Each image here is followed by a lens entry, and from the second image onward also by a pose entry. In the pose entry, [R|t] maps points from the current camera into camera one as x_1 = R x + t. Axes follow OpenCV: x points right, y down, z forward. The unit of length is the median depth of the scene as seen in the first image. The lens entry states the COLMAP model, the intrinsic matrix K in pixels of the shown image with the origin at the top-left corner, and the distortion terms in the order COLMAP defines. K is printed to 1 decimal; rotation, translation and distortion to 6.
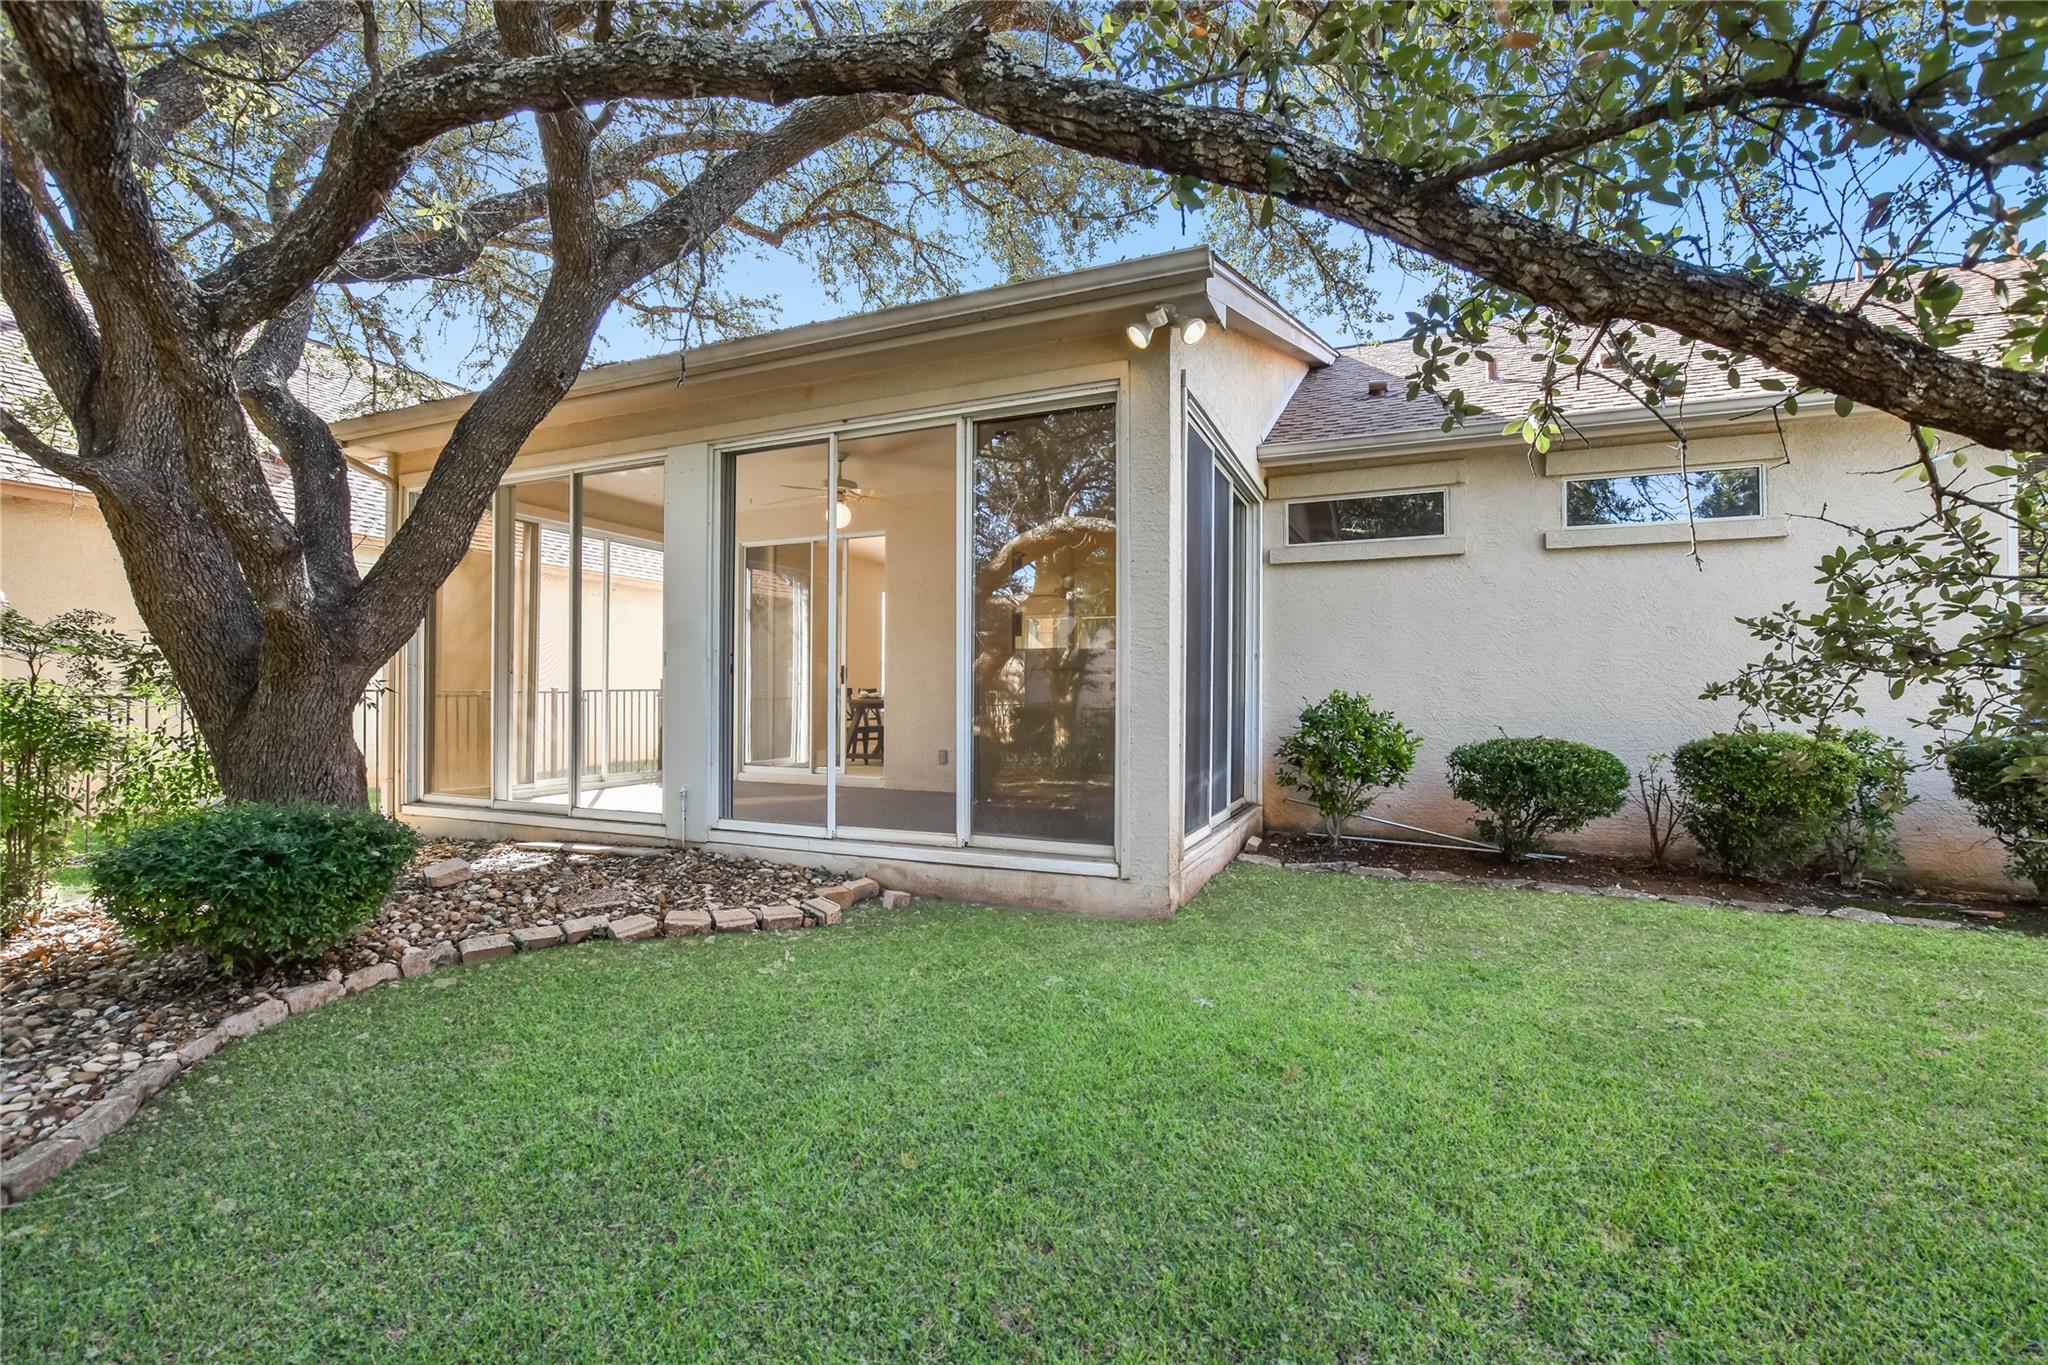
lens RADIAL K [[883.6, 0, 1028.1], [0, 883.6, 696.5], [0, 0, 1]] dist [-0.013322, 0.000153]
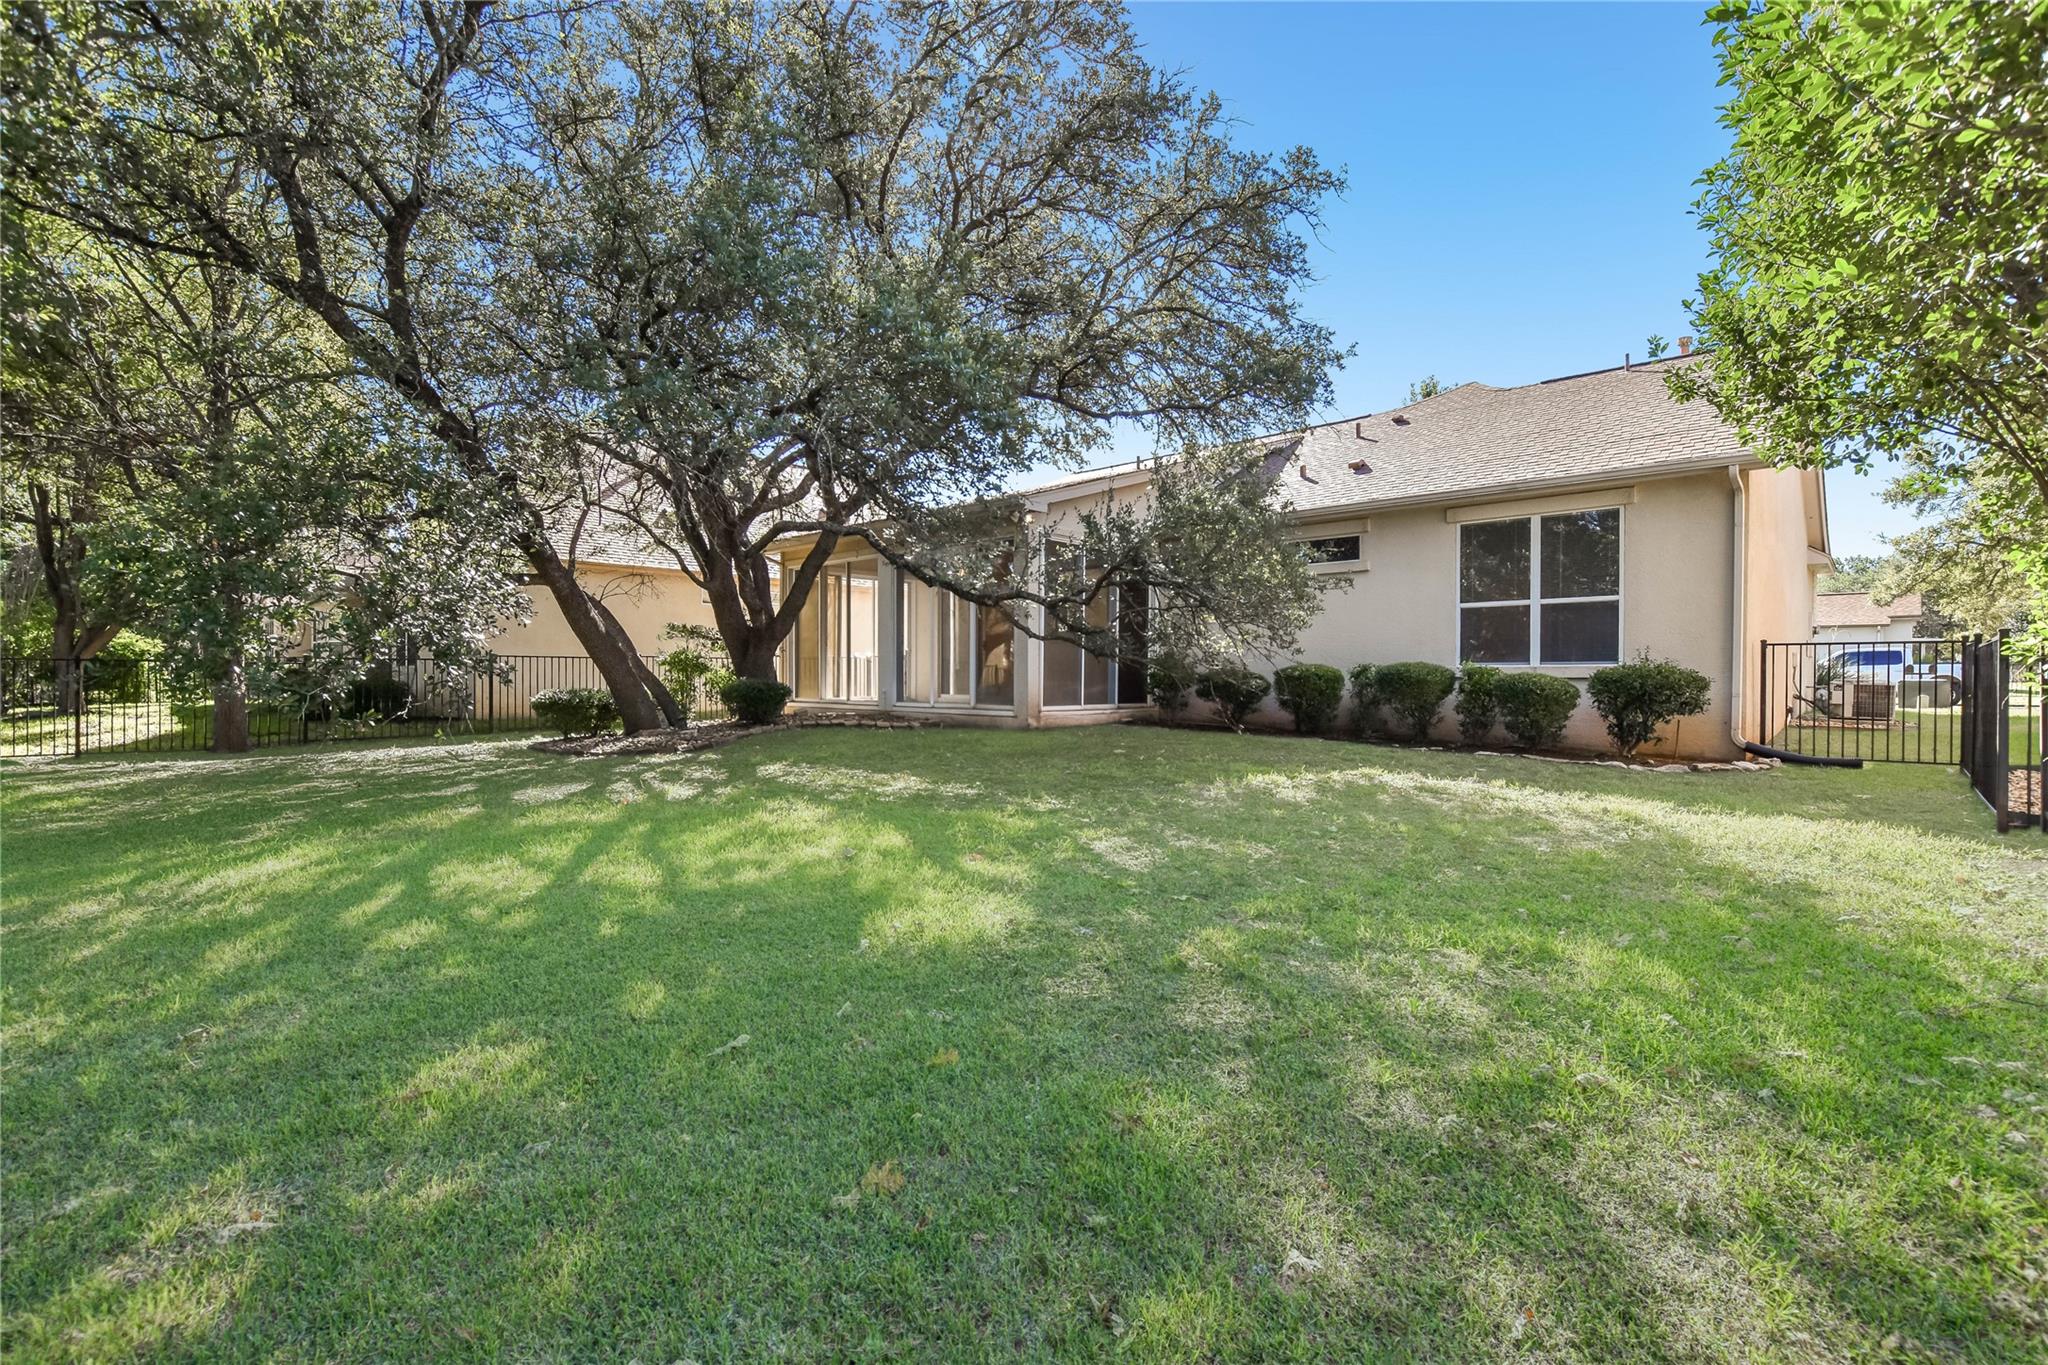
lens RADIAL K [[883.6, 0, 1028.1], [0, 883.6, 696.5], [0, 0, 1]] dist [-0.013322, 0.000153]
pose [[0.936812, 0.000514, -0.349833, 0.857490], [0.008179, 0.999693, 0.023370, 0.070076], [0.349738, -0.024754, 0.936521, -1.184304]]
